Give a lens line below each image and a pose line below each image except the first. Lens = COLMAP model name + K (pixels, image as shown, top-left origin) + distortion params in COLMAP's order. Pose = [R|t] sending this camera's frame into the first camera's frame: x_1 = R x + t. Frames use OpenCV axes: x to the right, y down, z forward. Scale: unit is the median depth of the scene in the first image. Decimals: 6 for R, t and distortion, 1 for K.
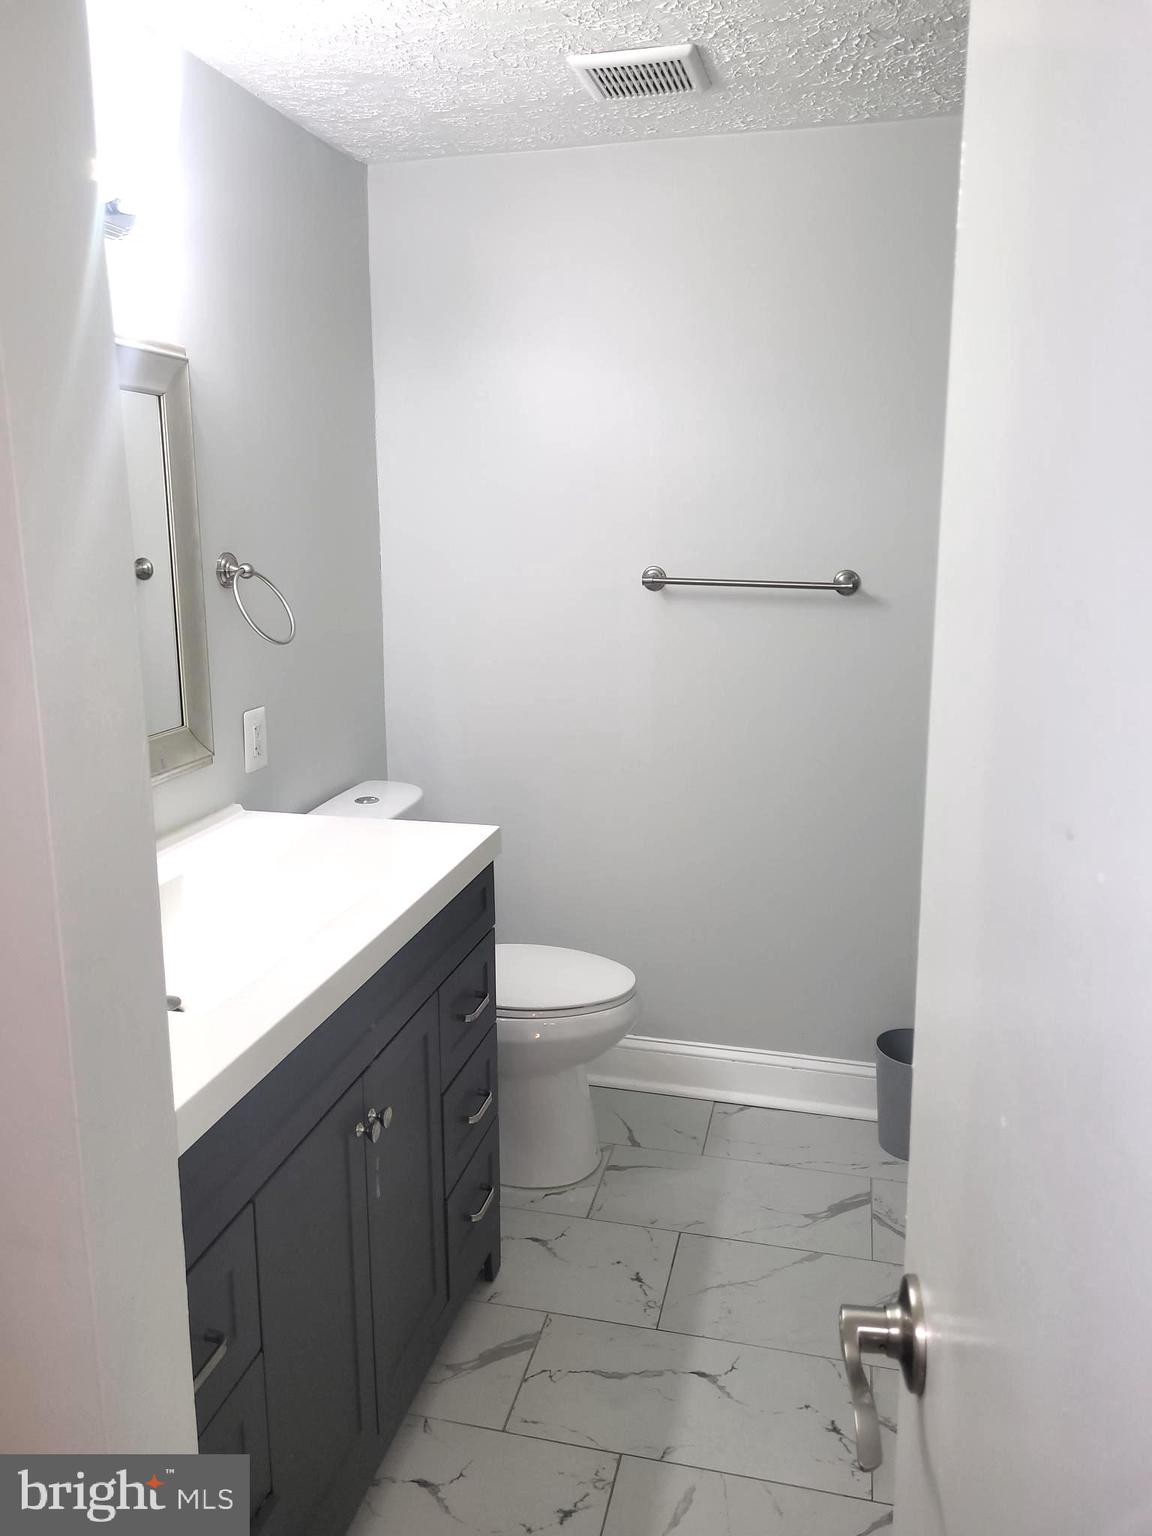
lens RADIAL K [[1153.9, 0, 576.1], [0, 1153.9, 766.8], [0, 0, 1]] dist [0.037687, -0.028811]
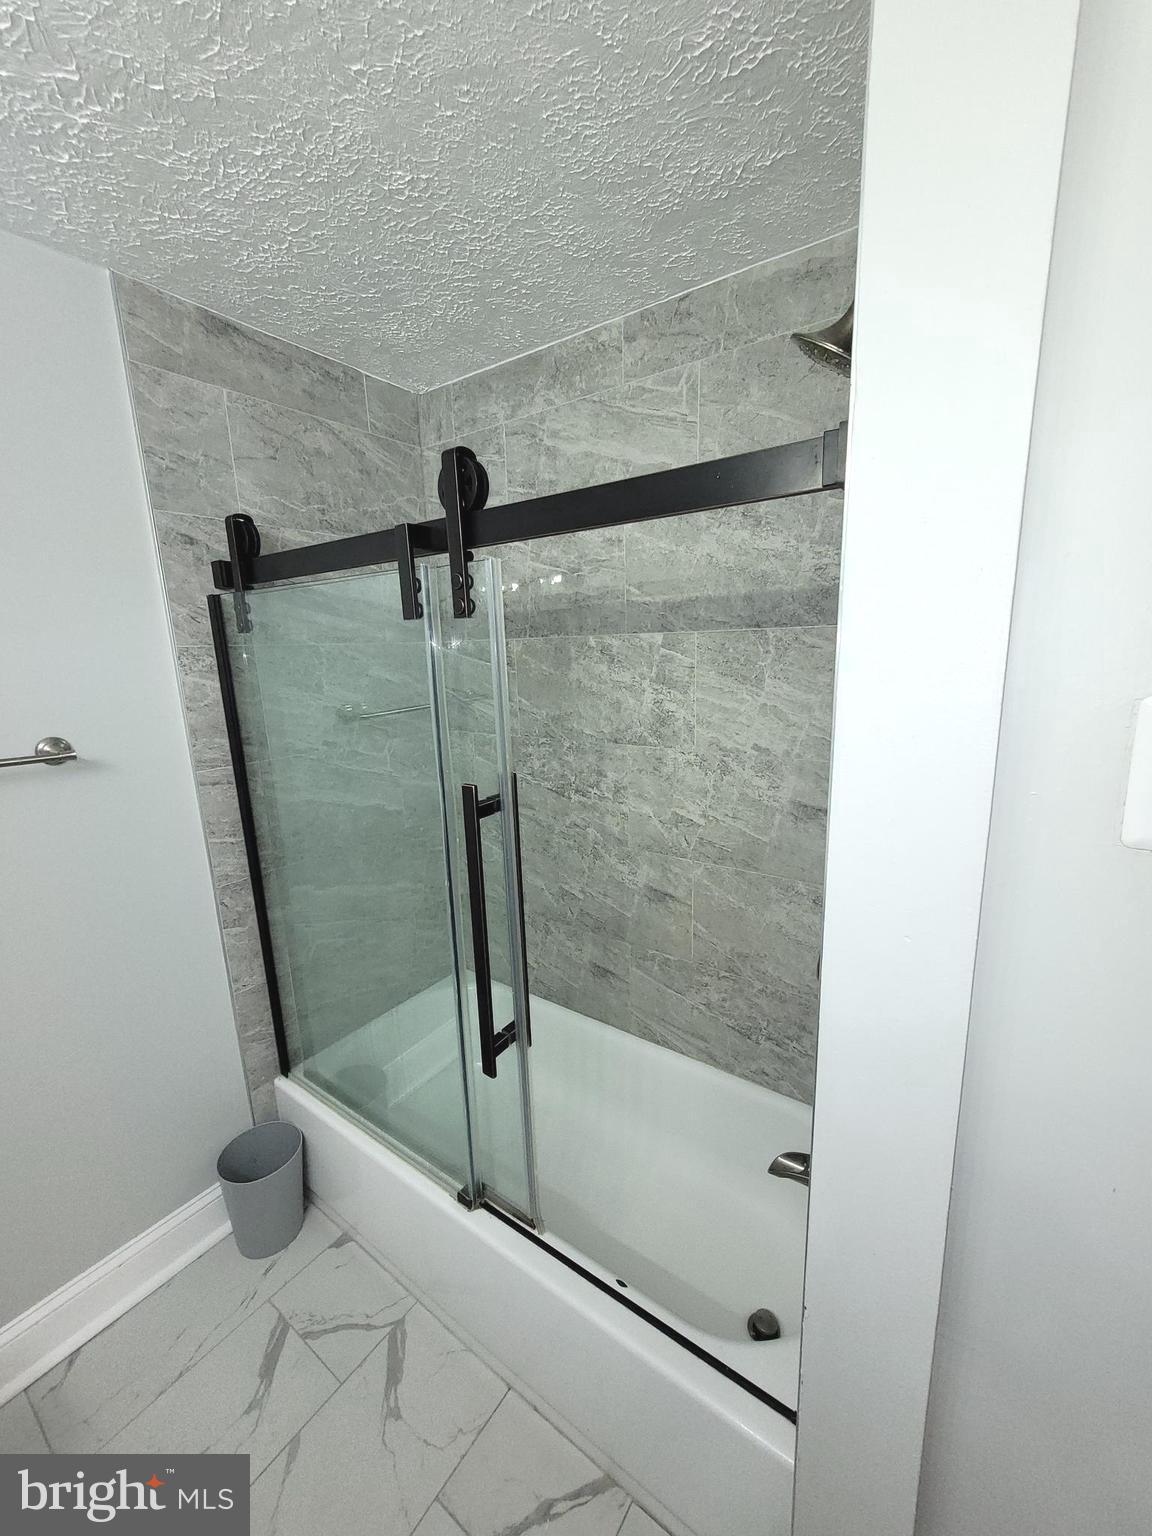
lens RADIAL K [[599.2, 0, 580.9], [0, 599.2, 770.9], [0, 0, 1]] dist [-0.002080, -0.000101]
pose [[0.360546, -0.197198, 0.911657, -0.043129], [0.234152, 0.965233, 0.116184, -0.107282], [-0.902873, 0.171577, 0.394185, 0.474266]]
